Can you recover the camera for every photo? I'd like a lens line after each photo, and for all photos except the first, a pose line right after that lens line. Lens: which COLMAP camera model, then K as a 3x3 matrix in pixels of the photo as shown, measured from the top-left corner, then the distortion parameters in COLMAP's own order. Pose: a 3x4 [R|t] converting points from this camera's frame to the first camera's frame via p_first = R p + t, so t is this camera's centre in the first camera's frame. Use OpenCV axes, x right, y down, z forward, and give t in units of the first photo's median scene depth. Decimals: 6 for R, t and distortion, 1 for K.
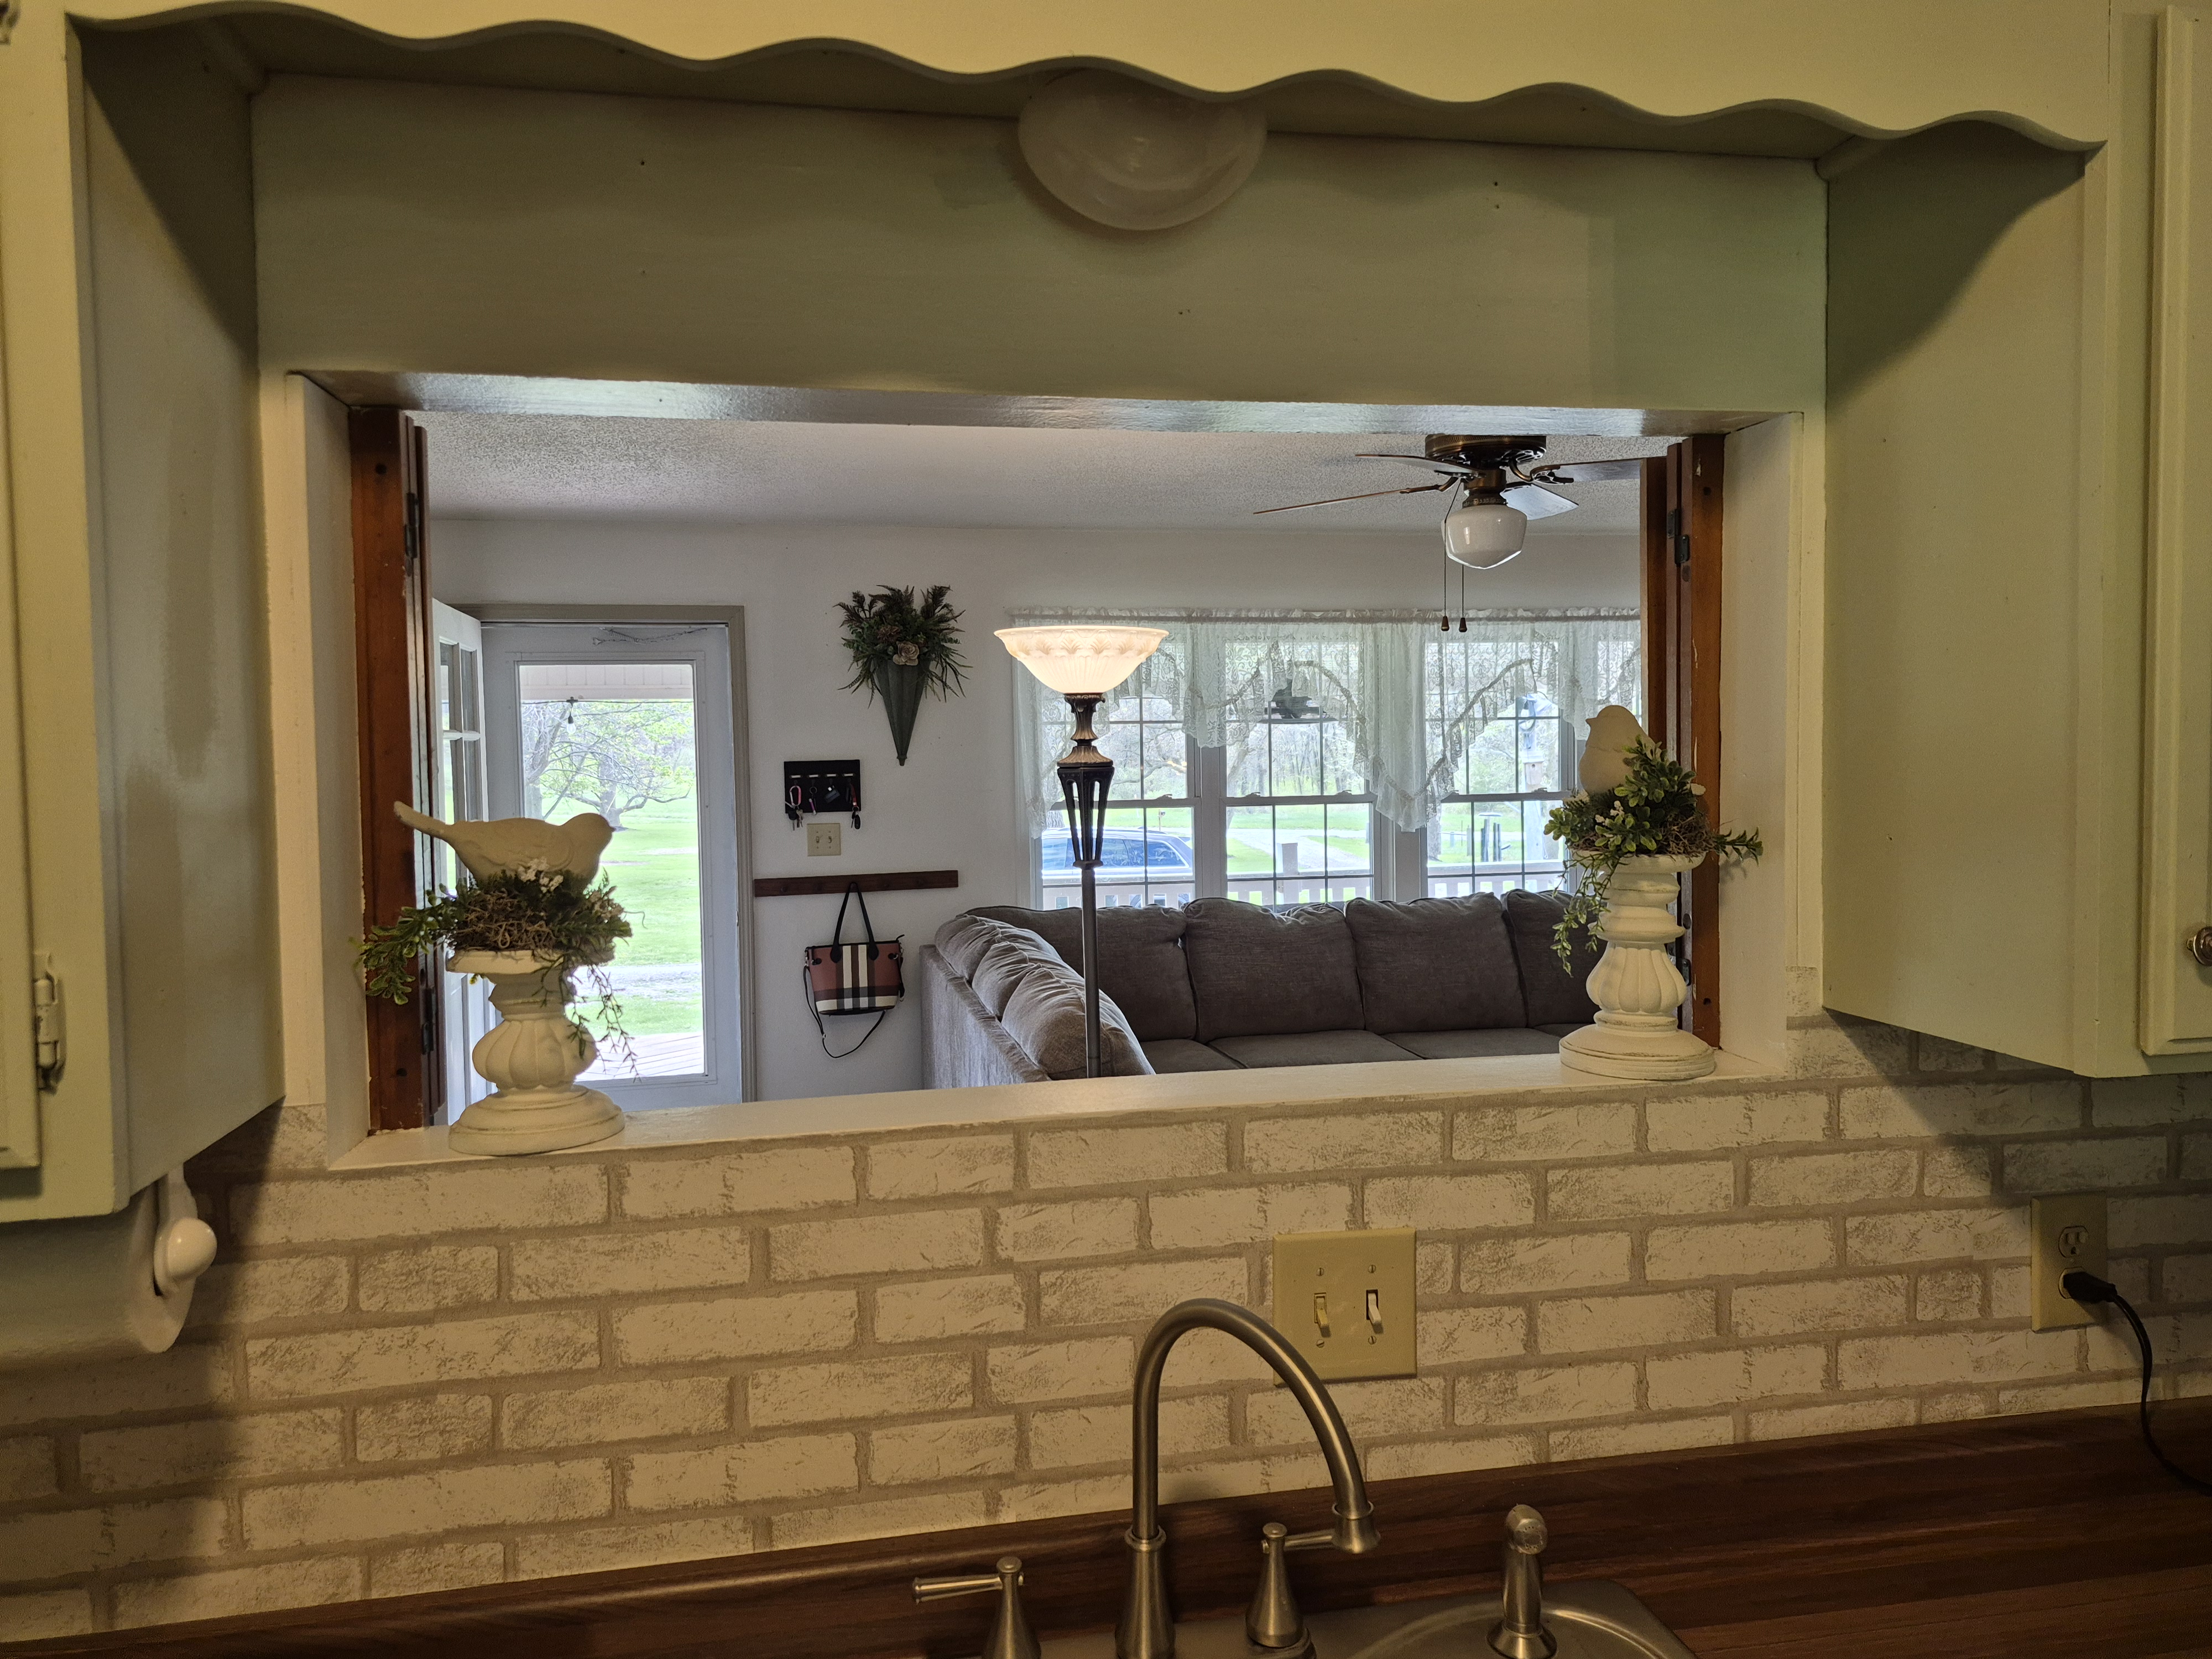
lens RADIAL K [[1528.4, 0, 1112.1], [0, 1528.4, 797.5], [0, 0, 1]] dist [0.117805, -0.164532]
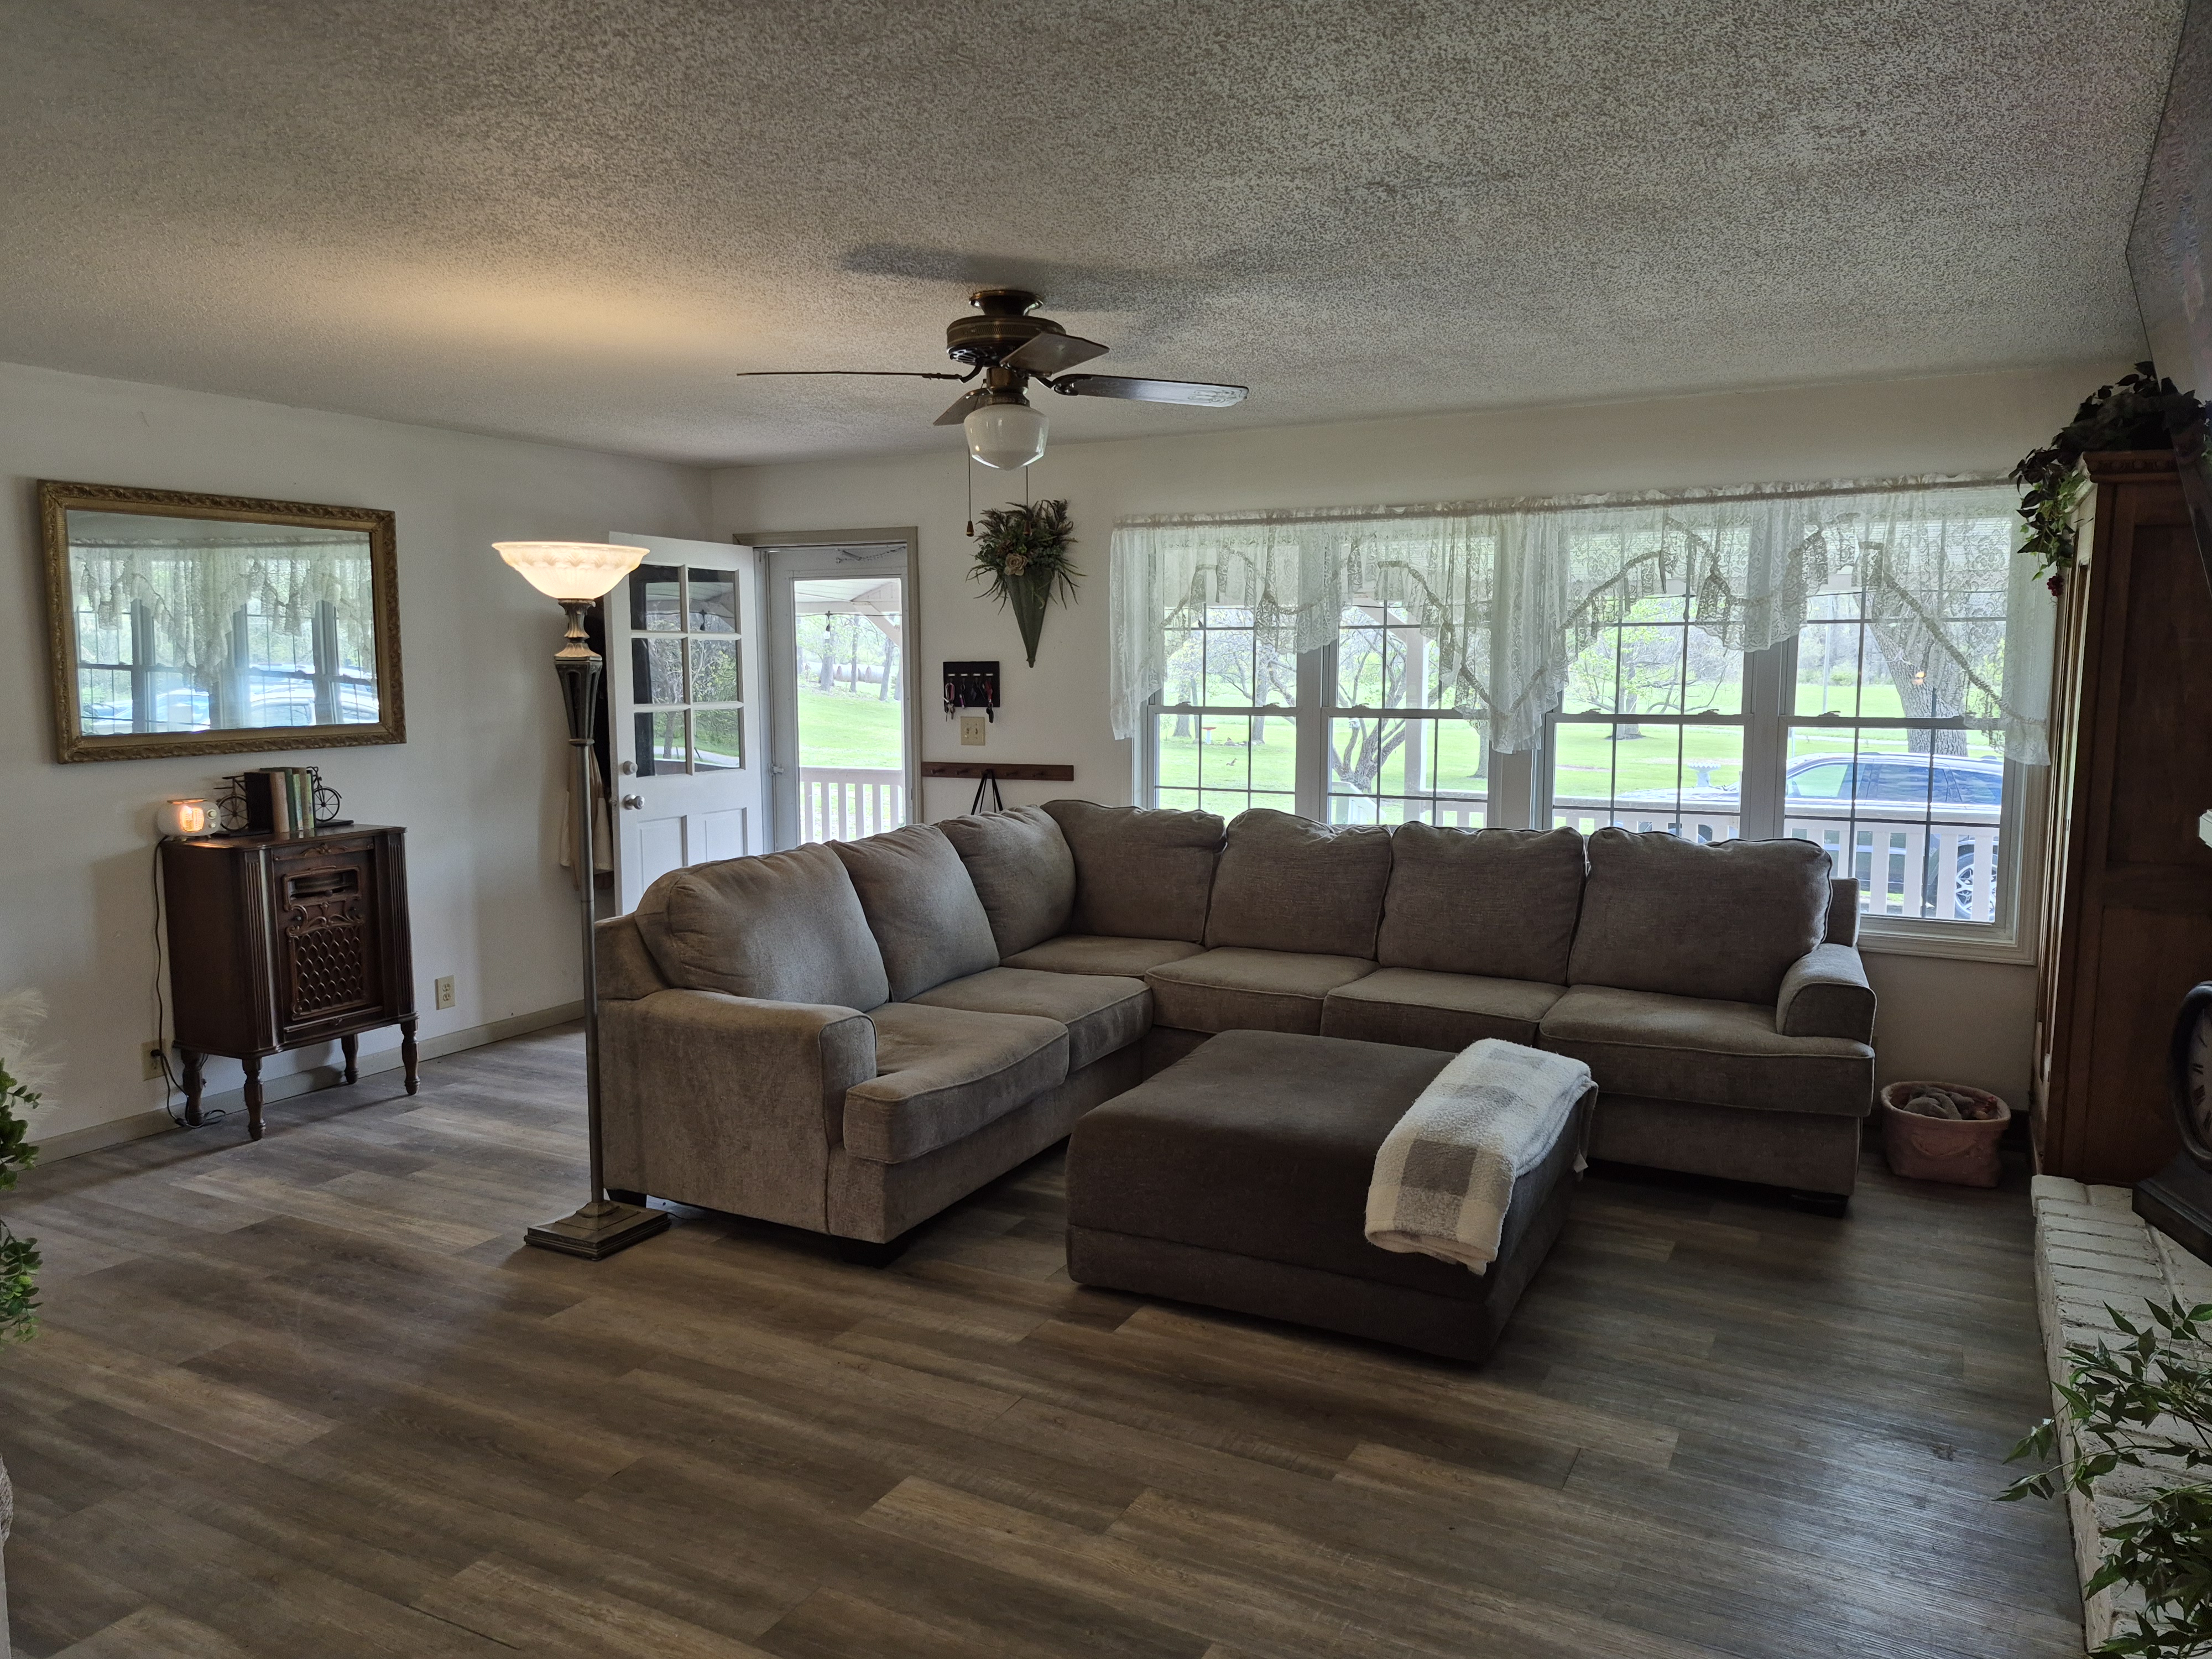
lens RADIAL K [[1528.4, 0, 1112.1], [0, 1528.4, 797.5], [0, 0, 1]] dist [0.117805, -0.164532]
pose [[0.780680, 0.071932, -0.620777, 0.600642], [-0.033713, 0.996755, 0.073102, -0.009895], [0.624021, -0.036141, 0.780571, 0.174997]]
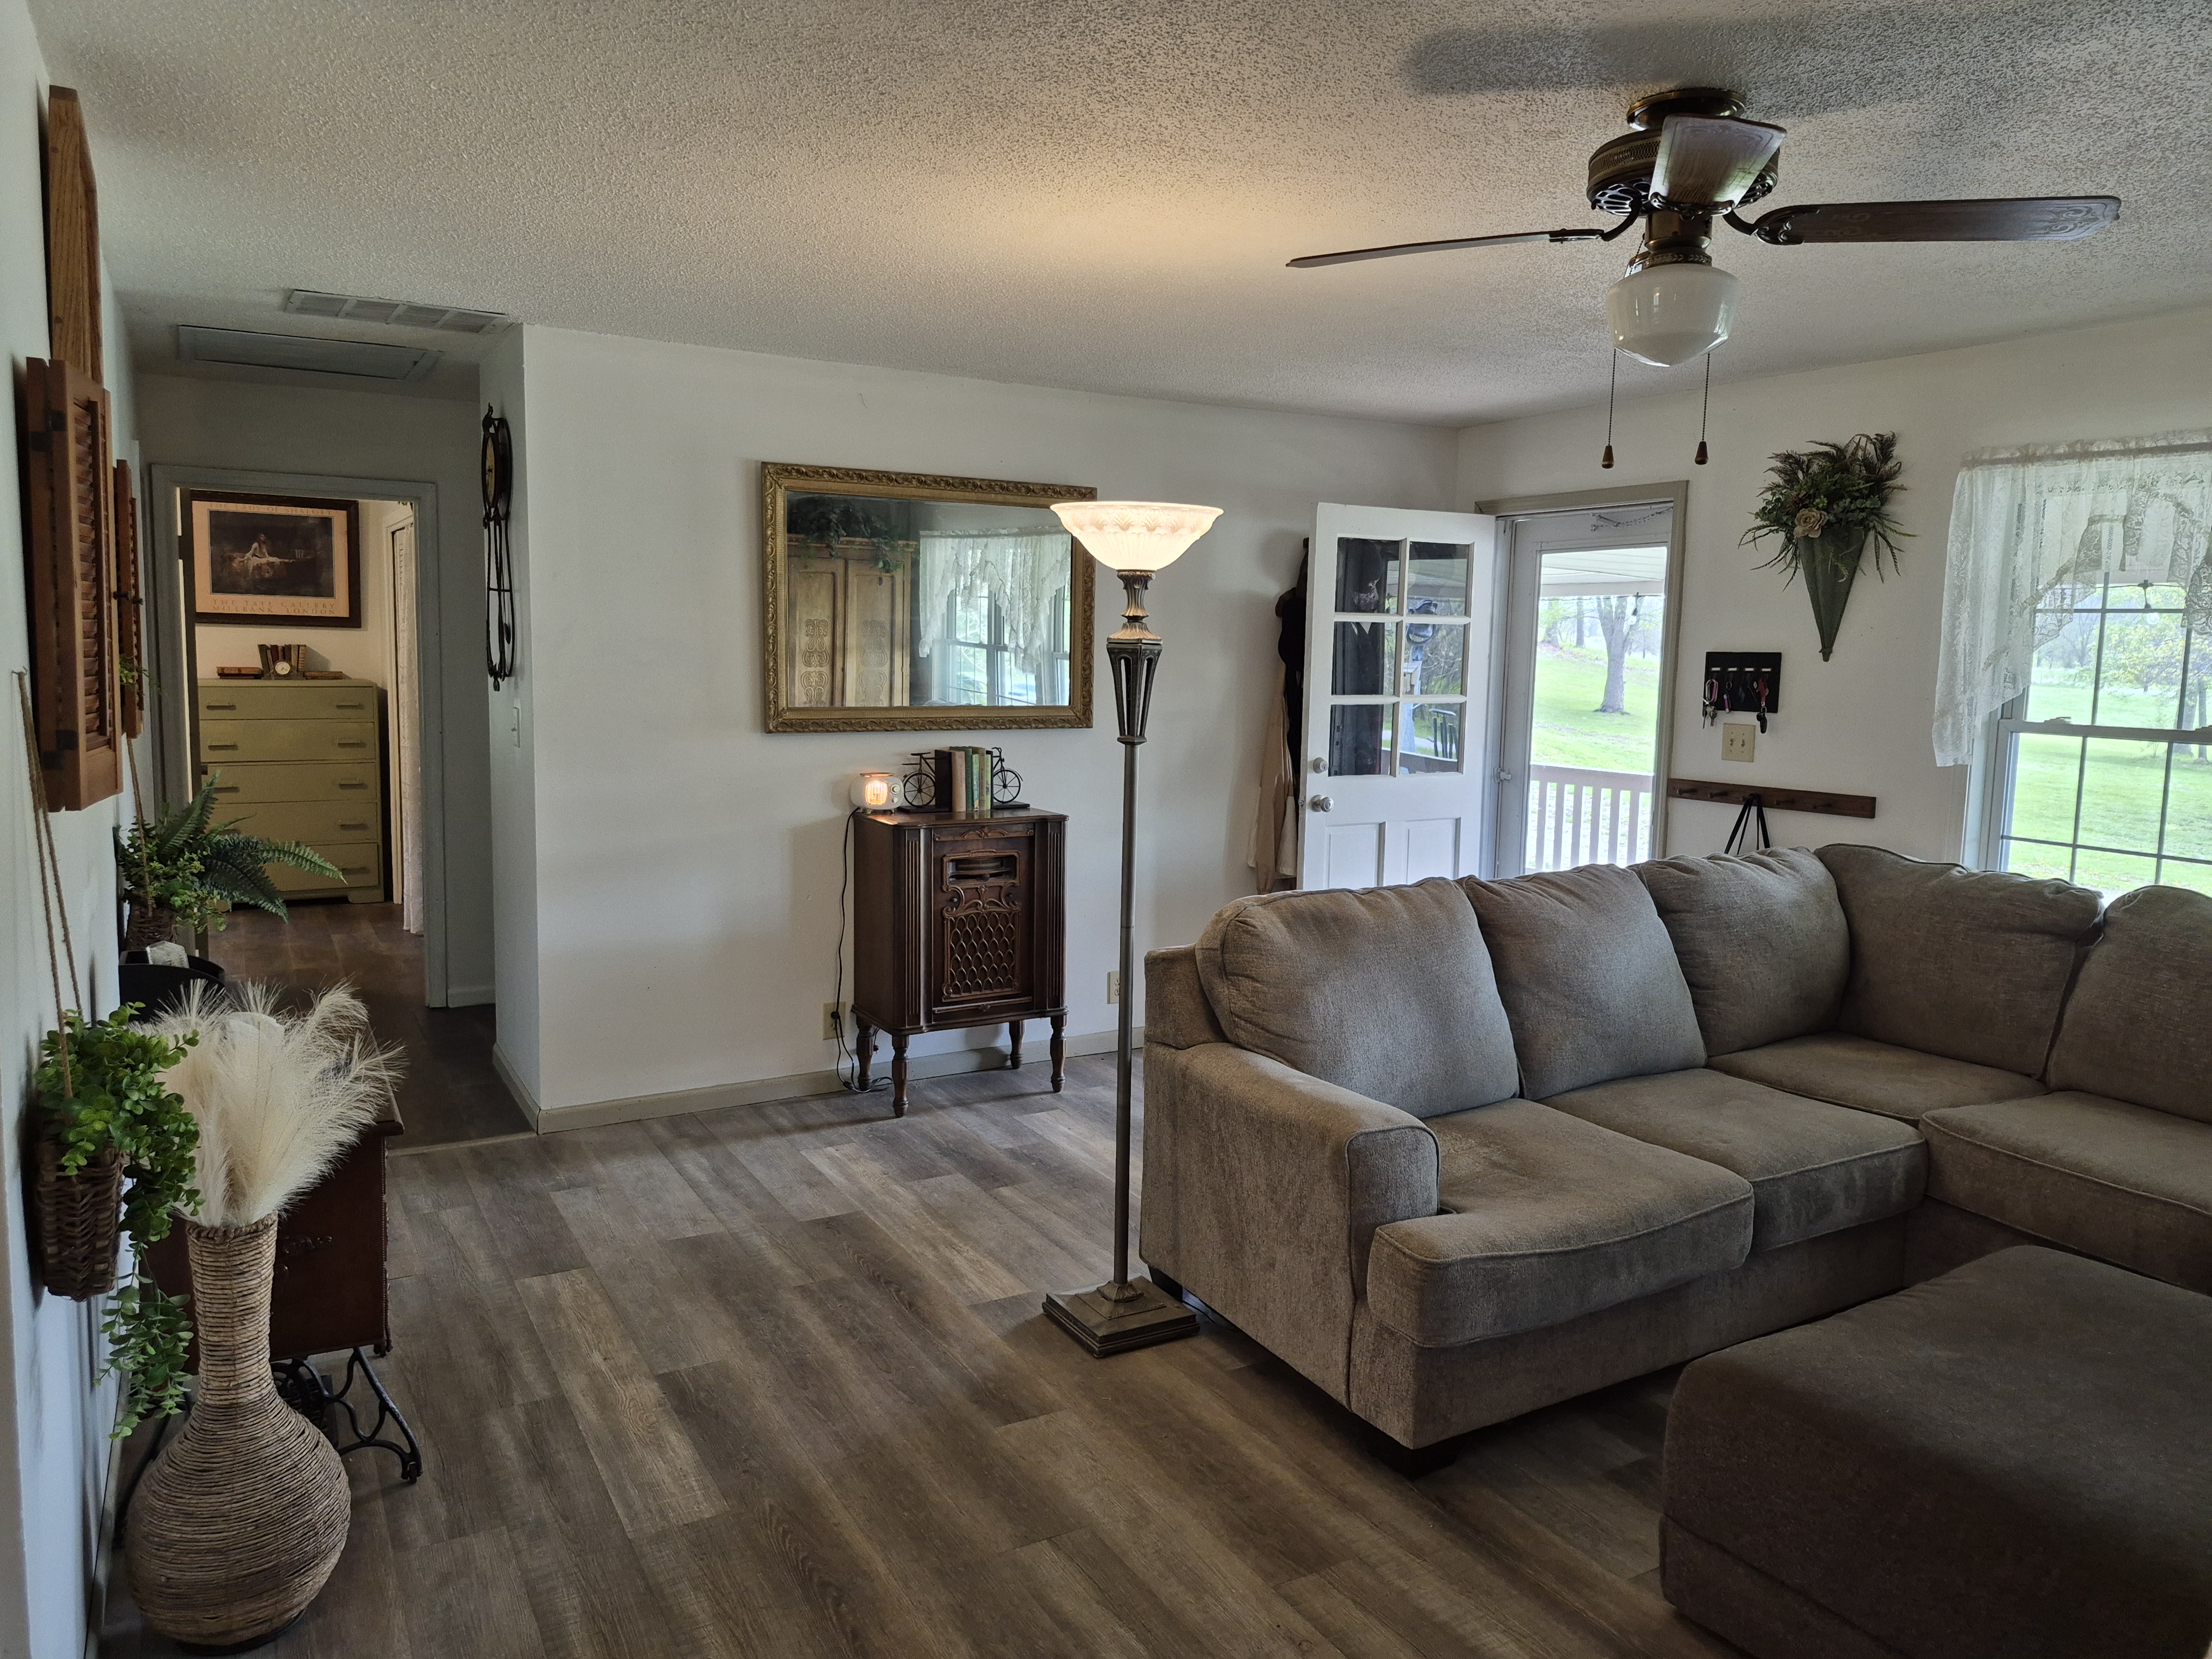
lens RADIAL K [[1528.4, 0, 1112.1], [0, 1528.4, 797.5], [0, 0, 1]] dist [0.117805, -0.164532]
pose [[0.328844, 0.119687, -0.936769, 0.527572], [-0.057162, 0.992640, 0.106759, -0.015610], [0.942653, 0.018441, 0.333266, 0.366137]]
